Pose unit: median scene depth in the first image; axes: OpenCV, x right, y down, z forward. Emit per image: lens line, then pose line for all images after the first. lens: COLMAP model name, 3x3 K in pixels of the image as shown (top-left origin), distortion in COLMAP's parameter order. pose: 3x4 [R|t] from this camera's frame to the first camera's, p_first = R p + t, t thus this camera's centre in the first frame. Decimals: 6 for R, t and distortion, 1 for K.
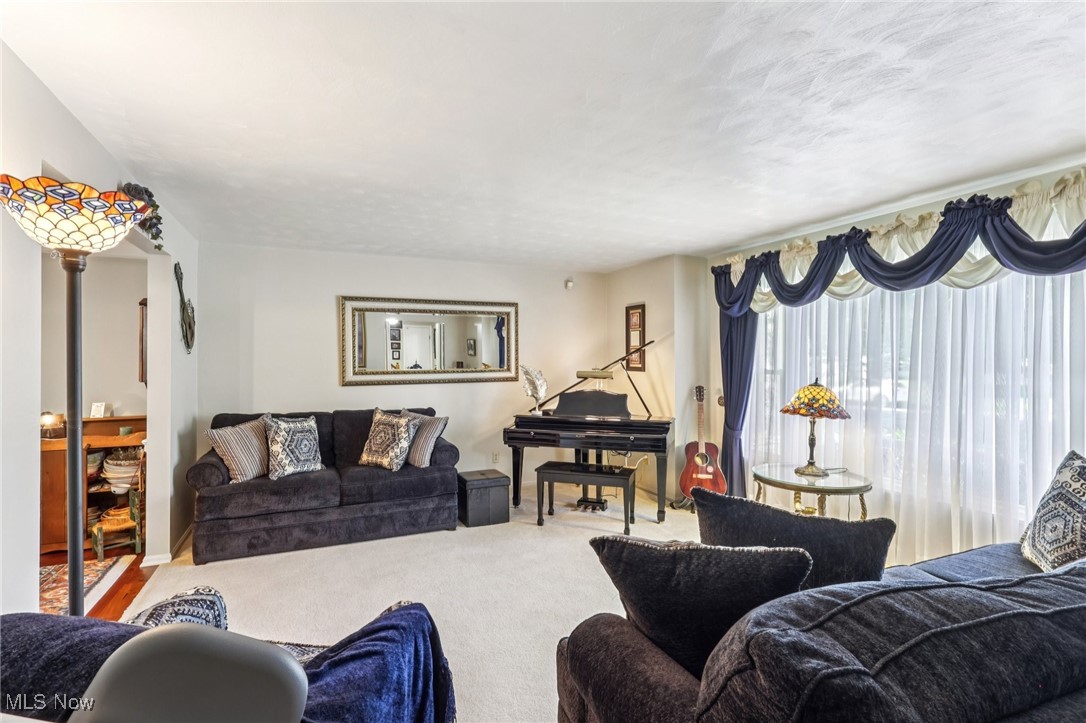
lens RADIAL K [[506.4, 0, 537.0], [0, 506.4, 359.7], [0, 0, 1]] dist [-0.001151, 0.000110]
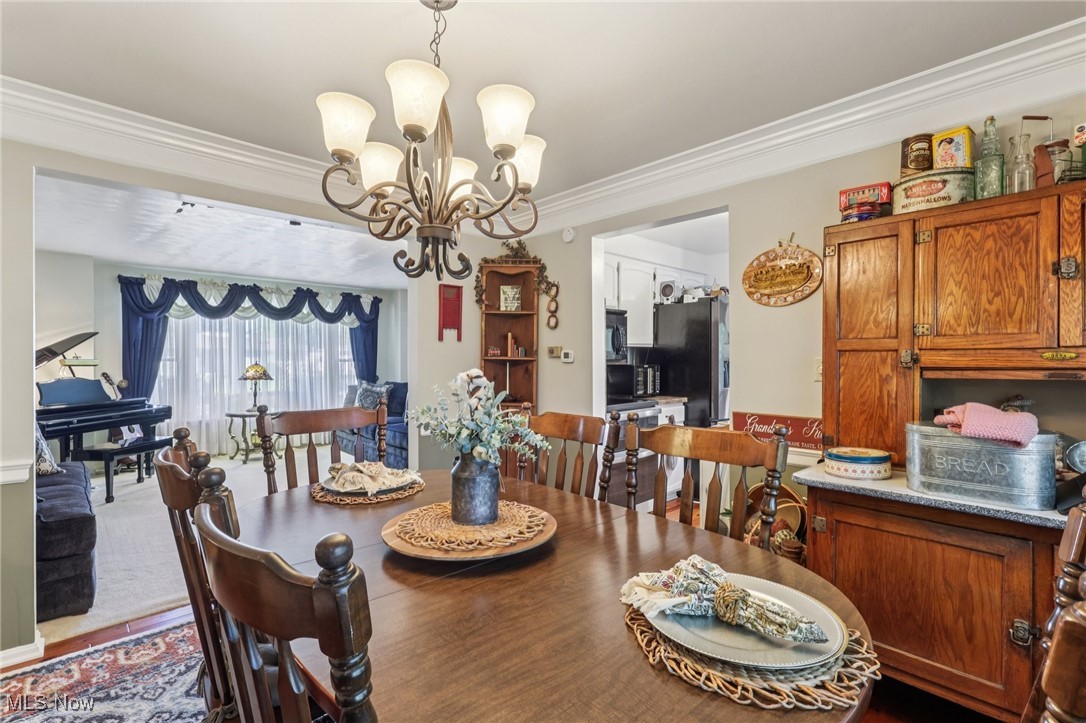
lens RADIAL K [[506.1, 0, 539.7], [0, 506.1, 363.1], [0, 0, 1]] dist [-0.001082, 0.000070]
pose [[-0.329033, -0.003268, 0.944313, -1.379021], [0.002054, 0.999989, 0.004176, 0.032671], [-0.944316, 0.003313, -0.329023, 0.525503]]
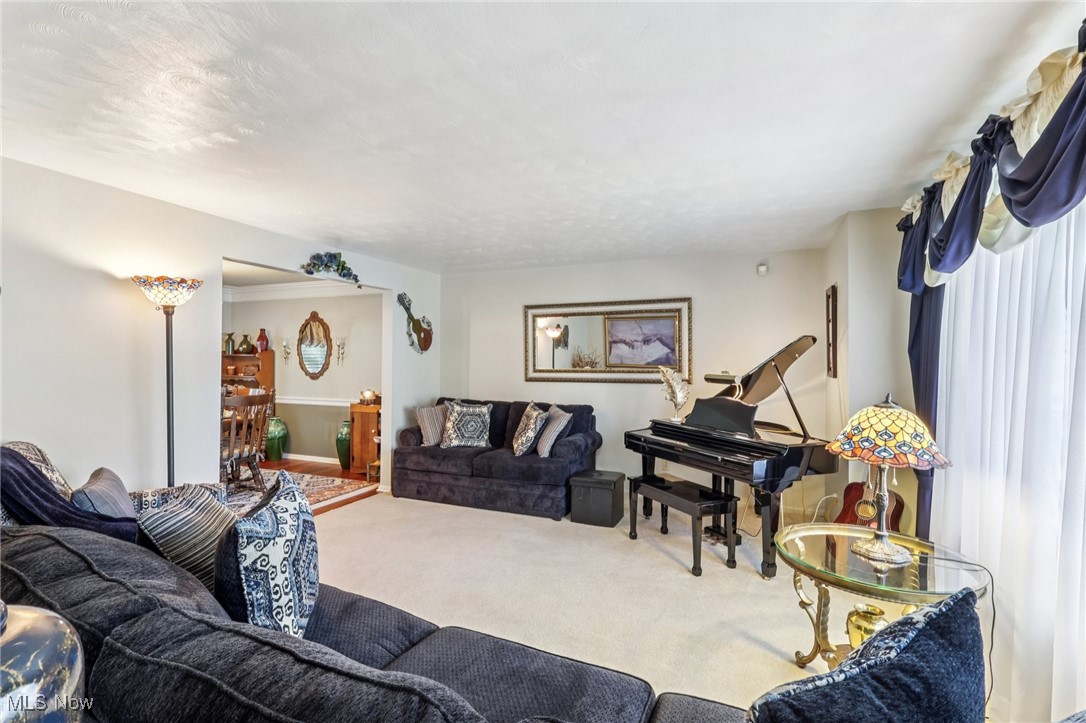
lens RADIAL K [[506.4, 0, 537.0], [0, 506.4, 359.7], [0, 0, 1]] dist [-0.001151, 0.000110]
pose [[0.680070, 0.006697, -0.733117, 0.601961], [-0.006207, 0.999975, 0.003376, -0.003376], [0.733121, 0.002254, 0.680094, 0.254432]]
